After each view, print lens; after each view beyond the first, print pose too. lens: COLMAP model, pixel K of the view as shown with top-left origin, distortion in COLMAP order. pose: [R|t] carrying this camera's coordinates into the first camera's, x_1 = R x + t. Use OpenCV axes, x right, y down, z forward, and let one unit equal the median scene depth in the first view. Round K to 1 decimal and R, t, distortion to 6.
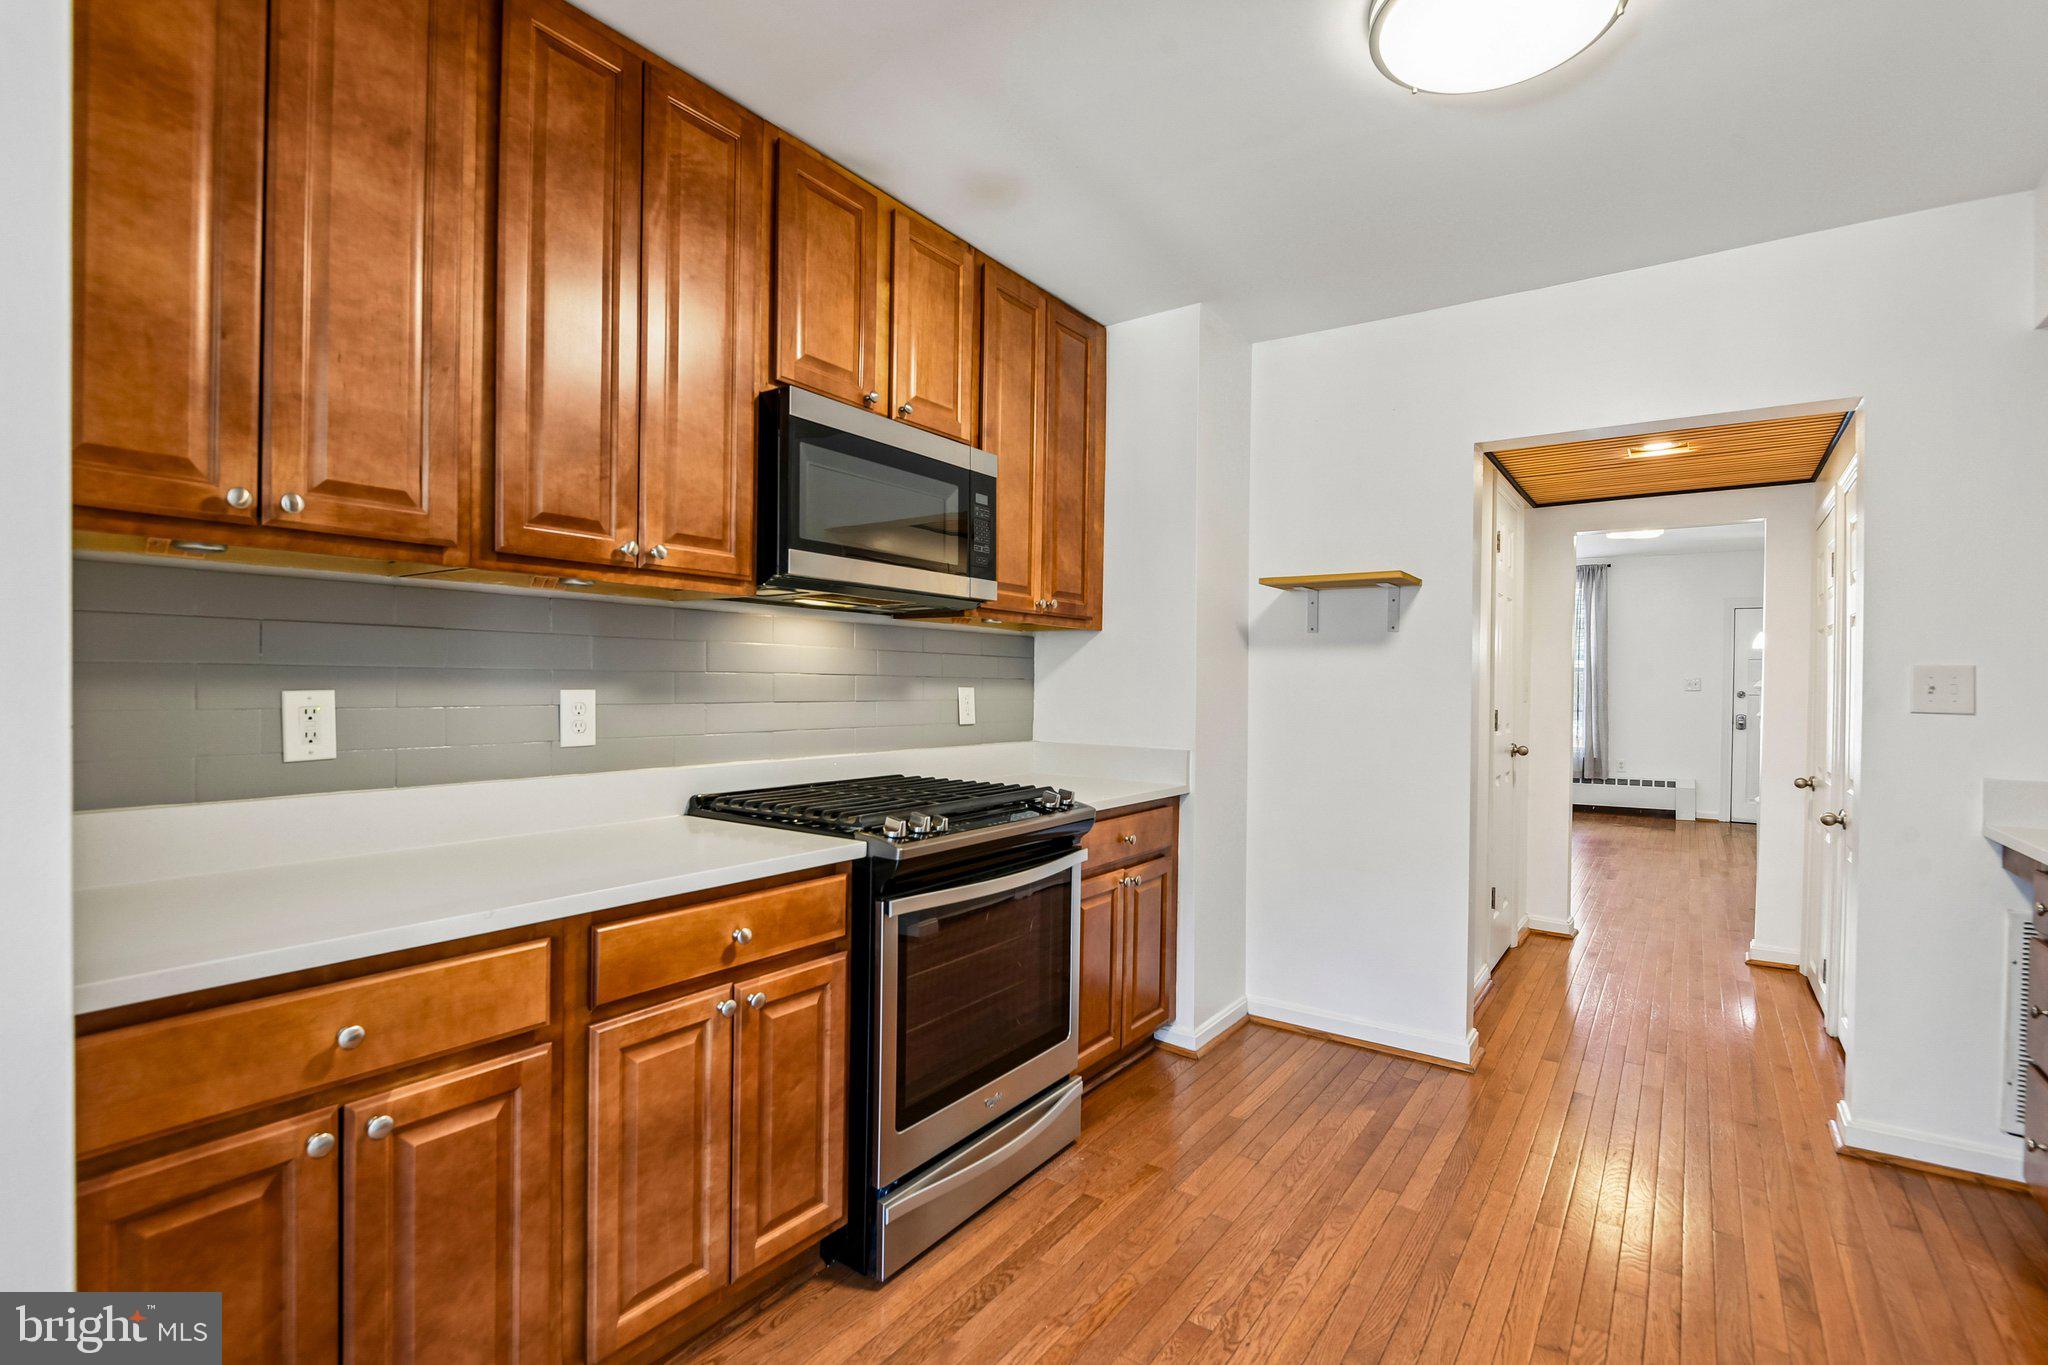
lens RADIAL K [[959.2, 0, 1026.9], [0, 959.2, 686.1], [0, 0, 1]] dist [0.009014, -0.009958]
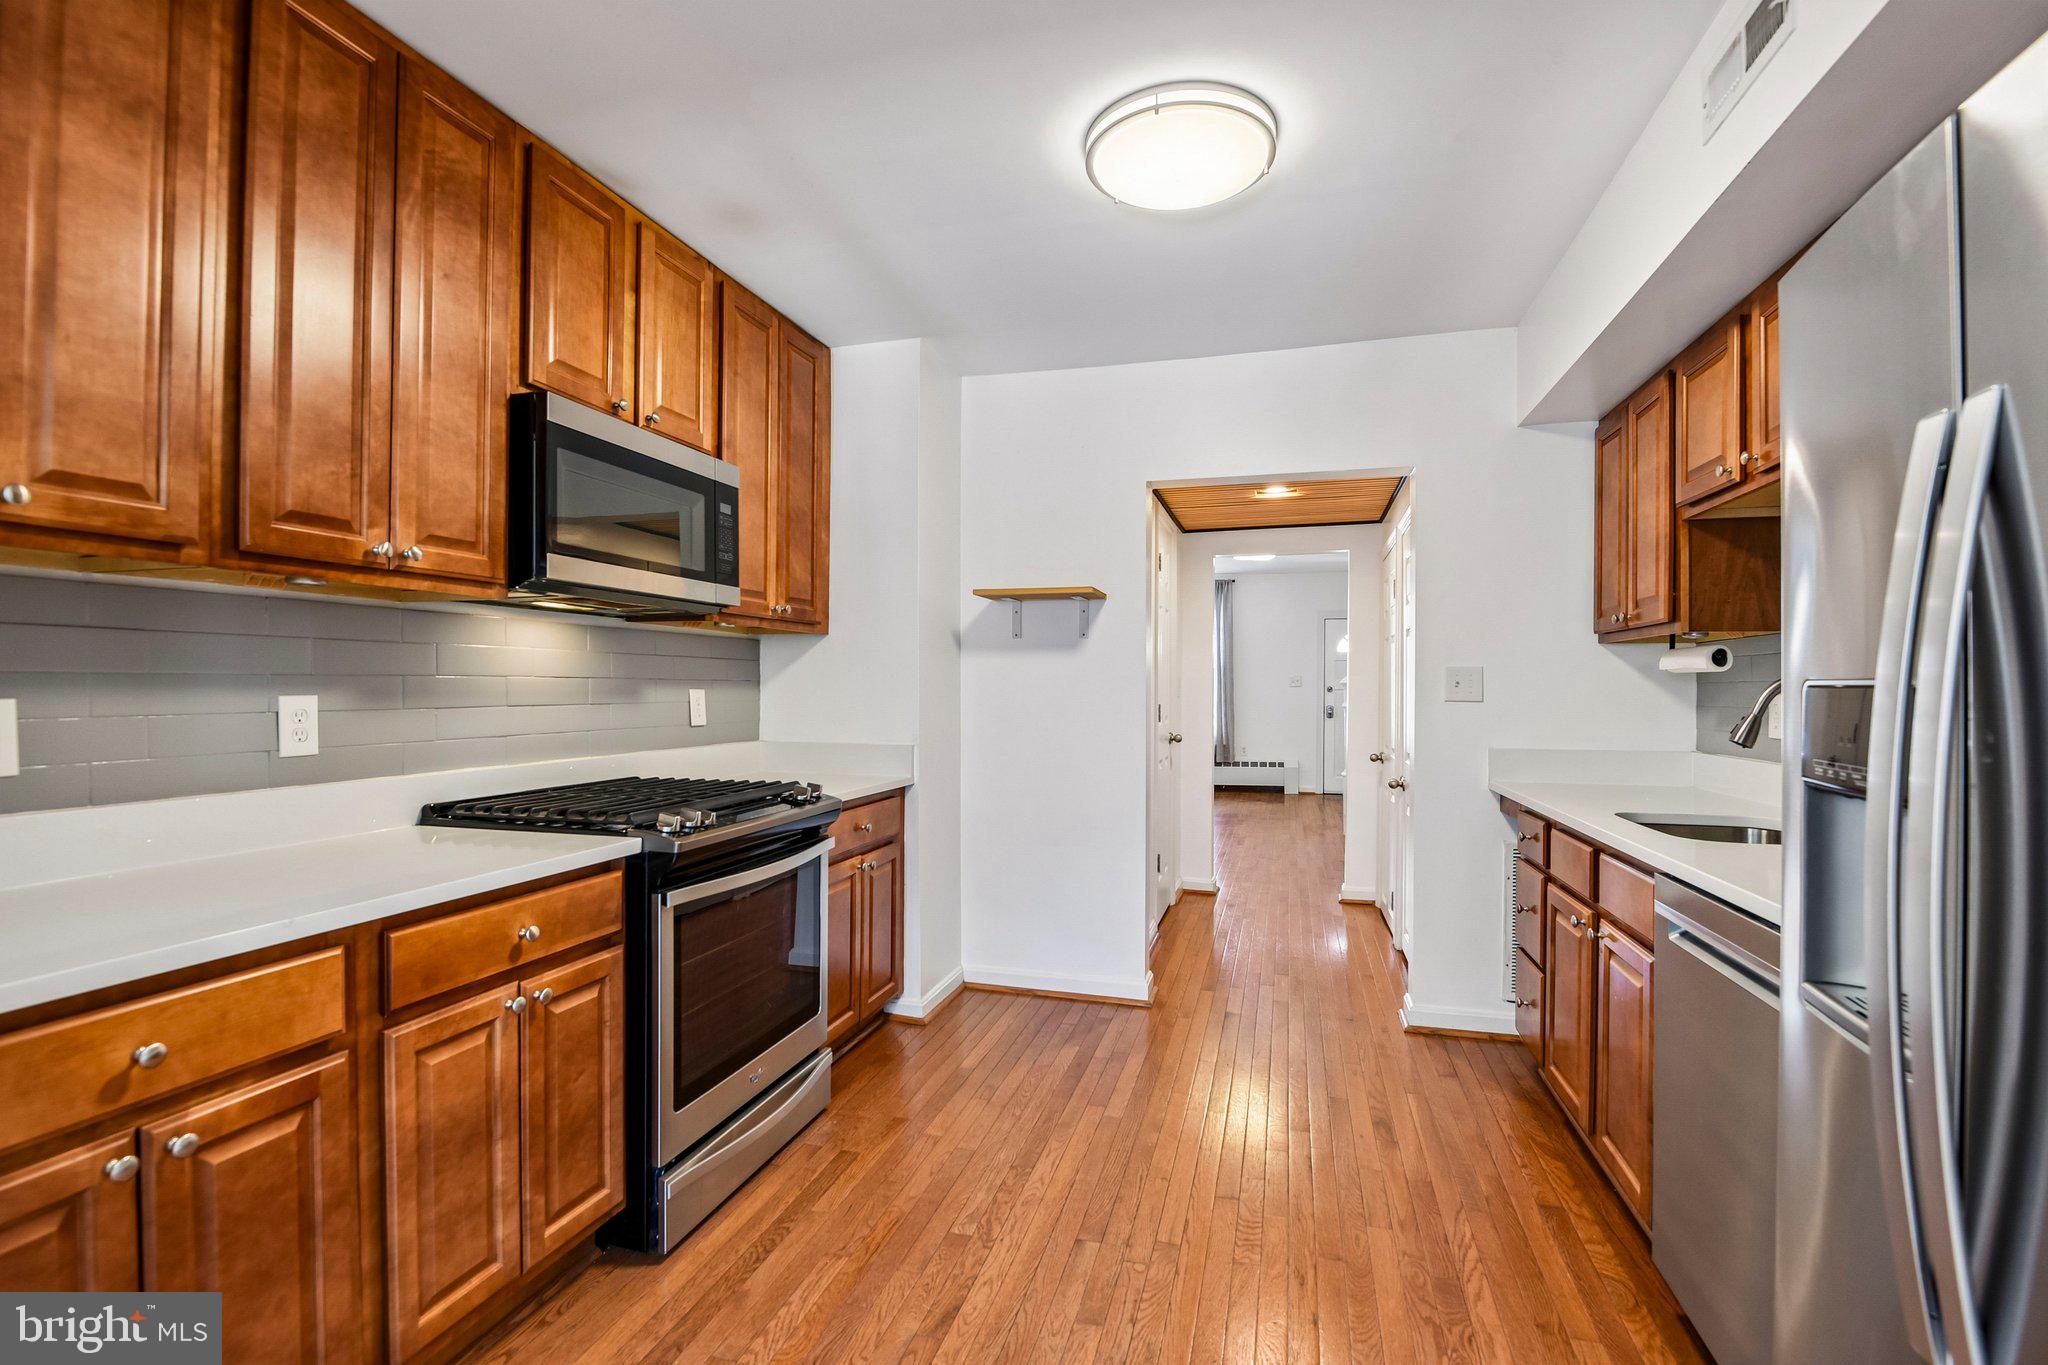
lens RADIAL K [[959.2, 0, 1012.2], [0, 959.2, 685.3], [0, 0, 1]] dist [0.009014, -0.009958]
pose [[0.947853, -0.009246, 0.318574, -0.112093], [0.009925, 0.999951, -0.000510, 0.001057], [-0.318553, 0.003646, 0.947898, -0.113811]]
